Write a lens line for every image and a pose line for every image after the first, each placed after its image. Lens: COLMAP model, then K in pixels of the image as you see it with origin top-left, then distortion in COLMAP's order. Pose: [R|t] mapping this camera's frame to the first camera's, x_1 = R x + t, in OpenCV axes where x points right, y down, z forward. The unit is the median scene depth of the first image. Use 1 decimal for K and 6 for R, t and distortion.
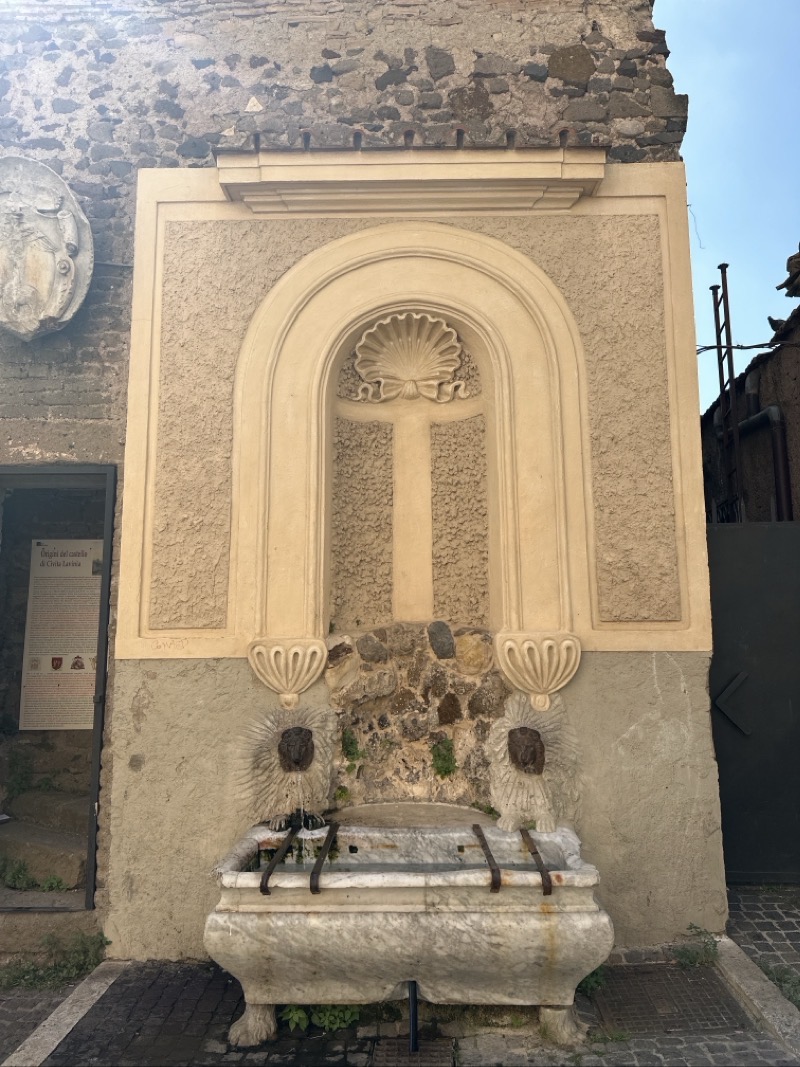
lens RADIAL K [[750.1, 0, 400.0], [0, 750.1, 533.5], [0, 0, 1]] dist [0.002998, -0.004879]
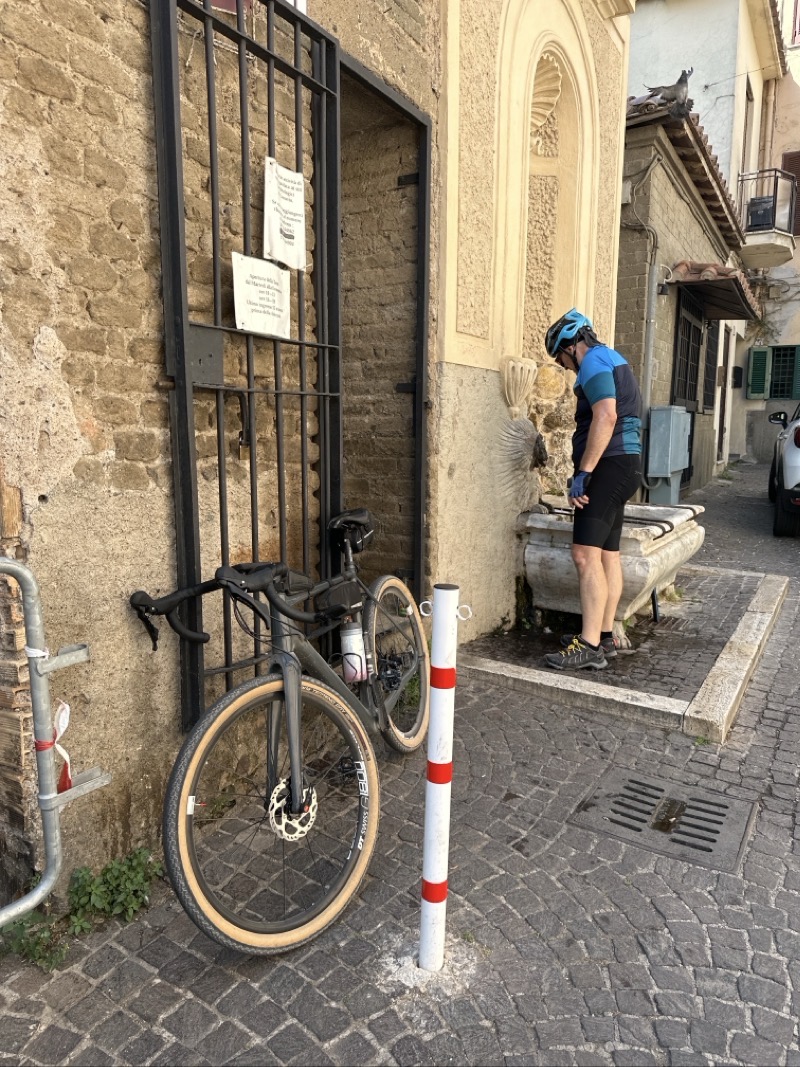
lens RADIAL K [[750.1, 0, 400.0], [0, 750.1, 533.5], [0, 0, 1]] dist [0.002998, -0.004879]
pose [[0.491908, -0.107690, 0.863961, -1.199229], [-0.159063, 0.964504, 0.210788, 0.183290], [-0.855994, -0.241113, 0.457317, 0.573379]]
